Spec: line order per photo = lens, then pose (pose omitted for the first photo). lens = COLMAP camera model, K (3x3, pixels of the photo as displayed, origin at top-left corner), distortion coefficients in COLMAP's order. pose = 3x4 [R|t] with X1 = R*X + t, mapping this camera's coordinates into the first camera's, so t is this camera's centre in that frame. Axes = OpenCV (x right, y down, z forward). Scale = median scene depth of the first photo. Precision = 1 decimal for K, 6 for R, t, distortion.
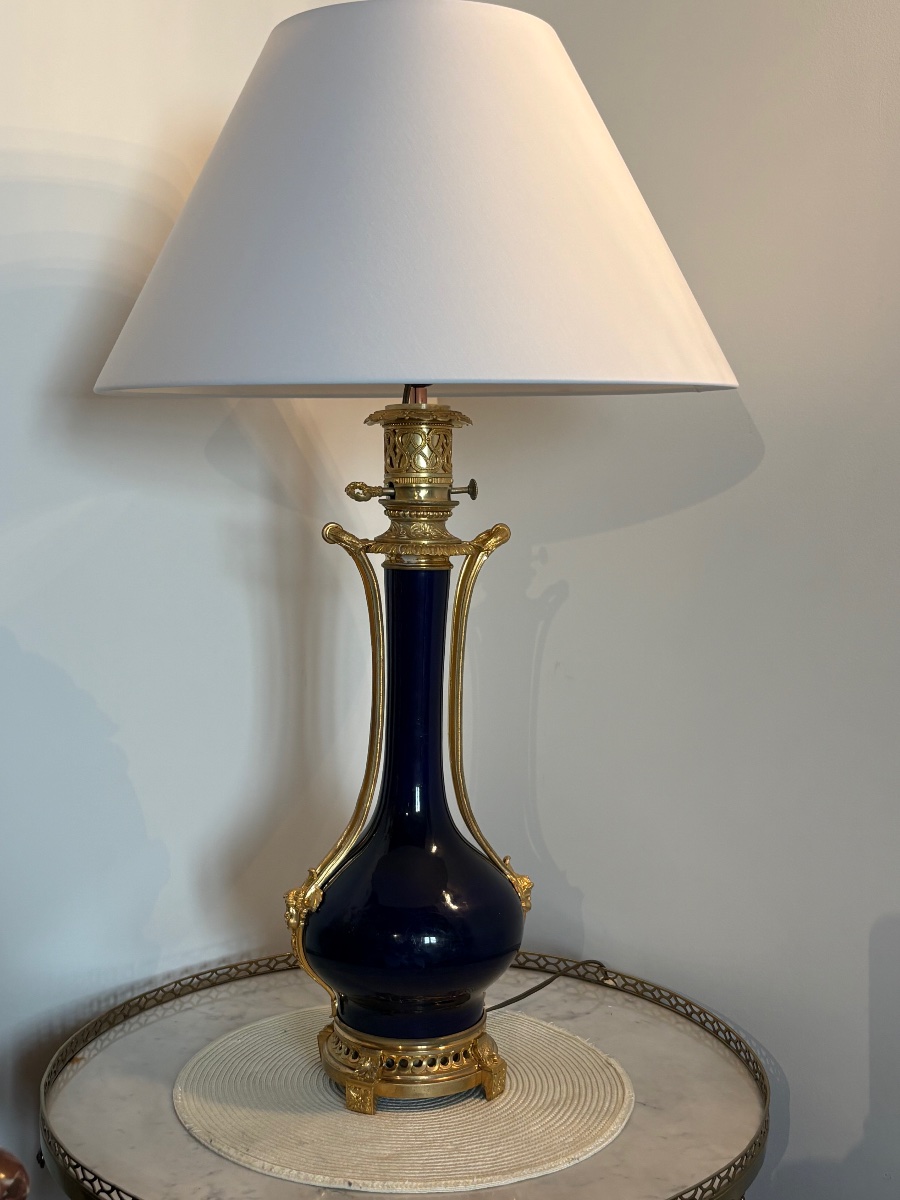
lens RADIAL K [[1419.4, 0, 450.9], [0, 1419.4, 602.2], [0, 0, 1]] dist [-0.031081, 0.000000]
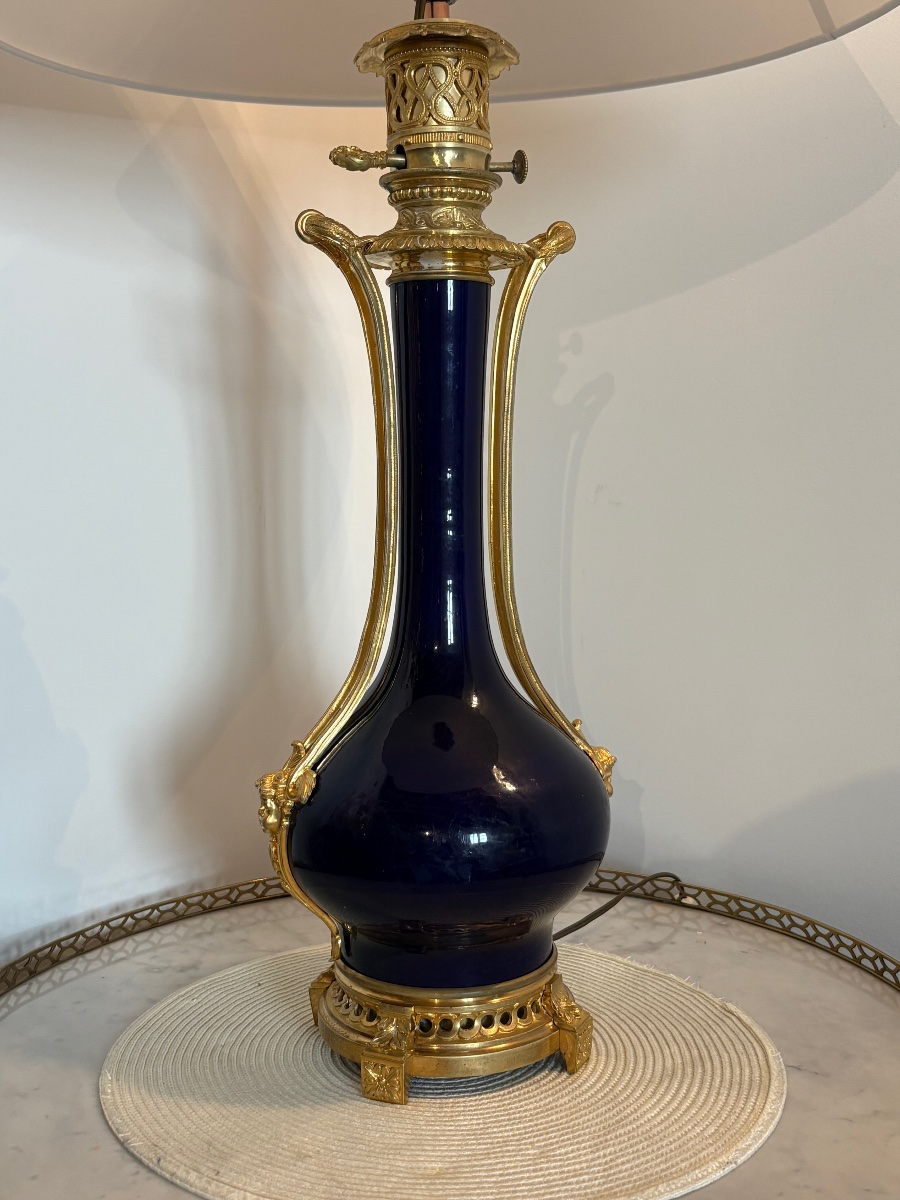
lens RADIAL K [[1343.8, 0, 429.2], [0, 1343.8, 640.9], [0, 0, 1]] dist [-0.020259, 0.000000]
pose [[0.998650, -0.030815, 0.041814, -0.060427], [0.028667, 0.998286, 0.051029, 0.110053], [-0.043315, -0.049761, 0.997821, 0.368924]]
